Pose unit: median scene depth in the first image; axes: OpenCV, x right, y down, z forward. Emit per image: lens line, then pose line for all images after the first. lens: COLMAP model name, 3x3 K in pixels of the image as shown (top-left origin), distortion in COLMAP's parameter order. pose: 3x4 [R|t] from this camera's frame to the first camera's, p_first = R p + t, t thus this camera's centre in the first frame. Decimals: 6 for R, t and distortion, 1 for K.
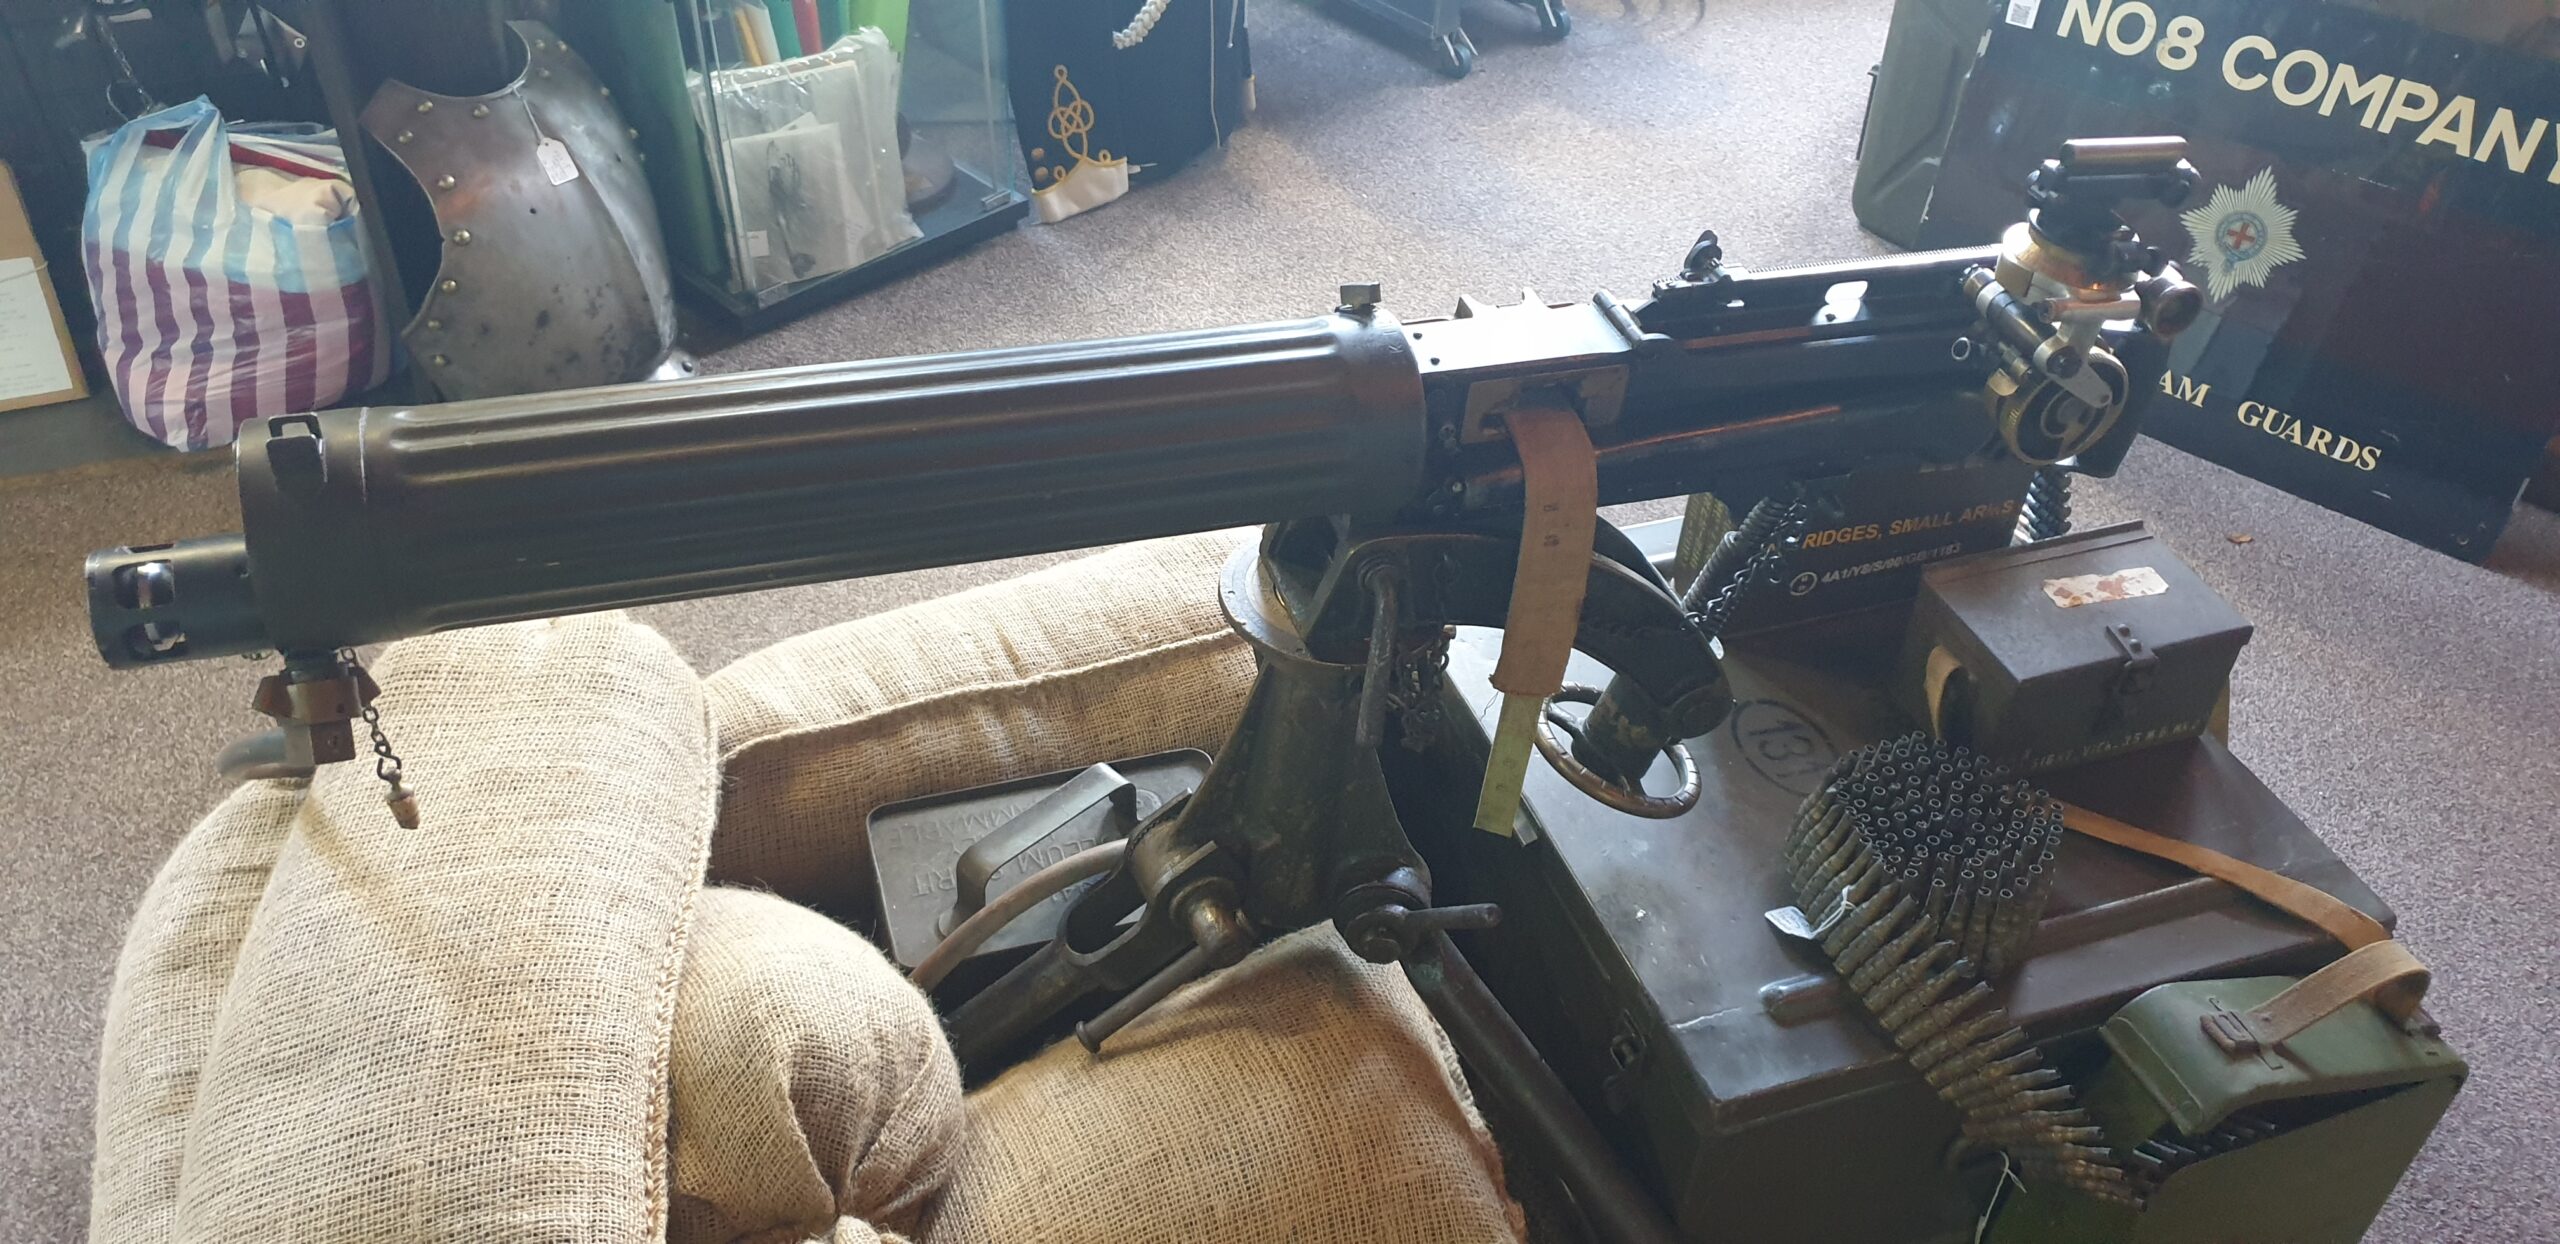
lens RADIAL K [[2015.1, 0, 1237.8], [0, 2015.1, 613.7], [0, 0, 1]] dist [0.001943, 0.003419]
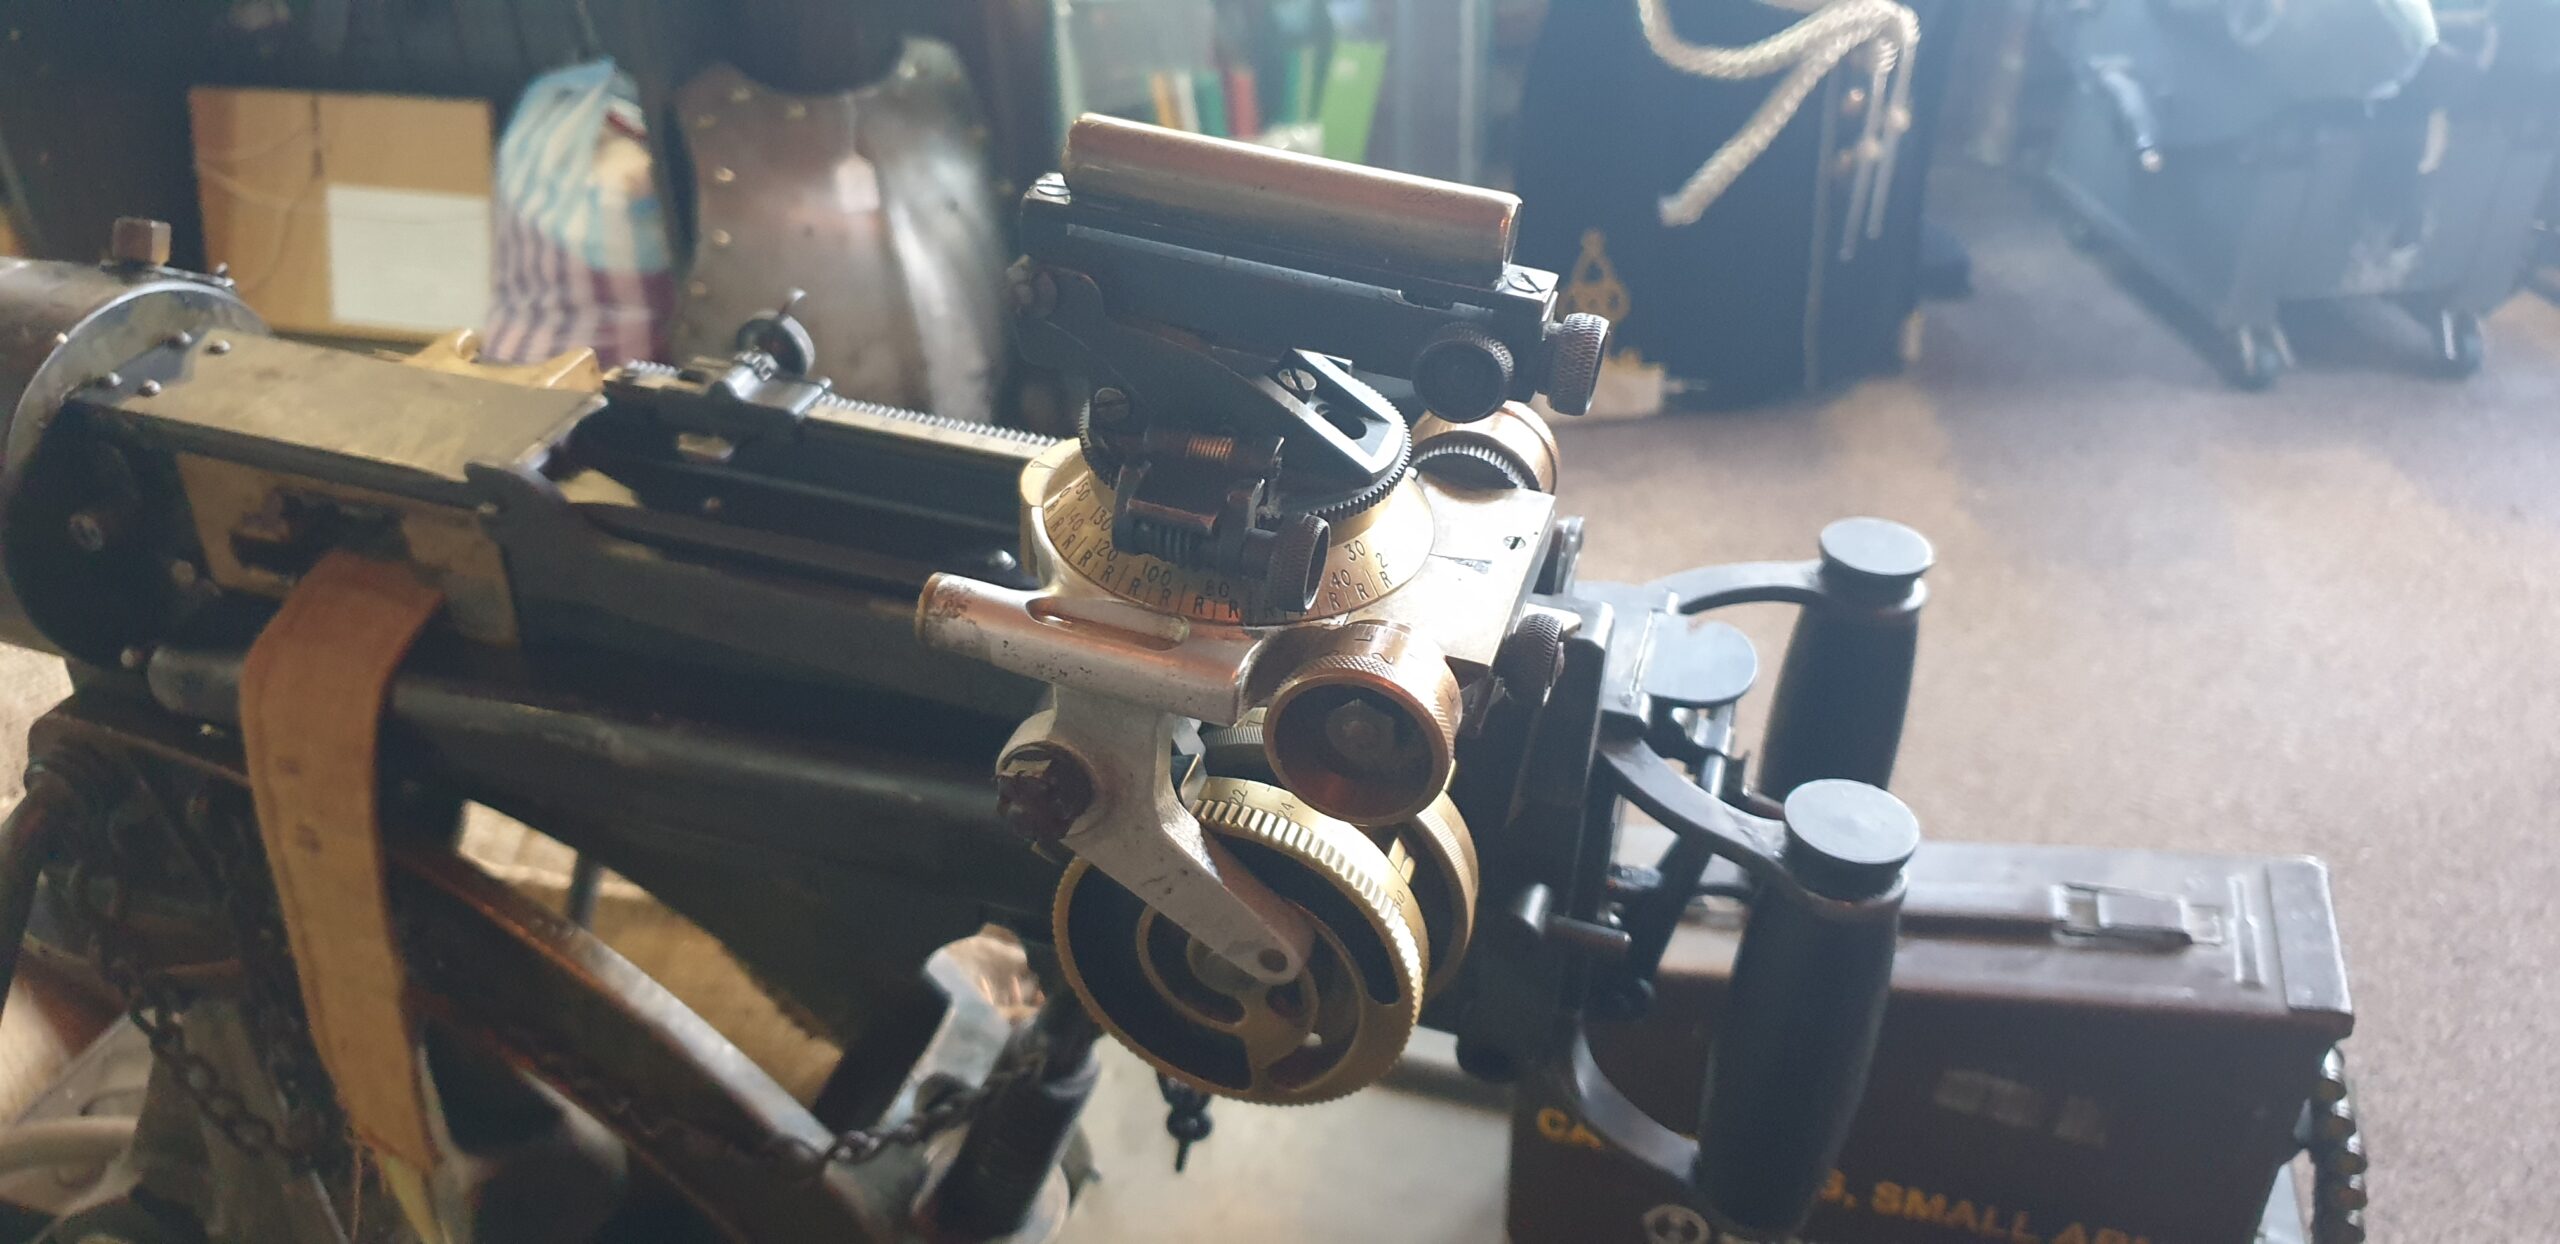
lens RADIAL K [[2012.3, 0, 1280.0], [0, 2012.3, 622.0], [0, 0, 1]] dist [0.005762, -0.003318]
pose [[0.830490, 0.269125, -0.487706, 0.220036], [-0.329834, 0.943139, -0.041215, -0.055754], [0.448883, 0.195090, 0.872034, 0.286038]]
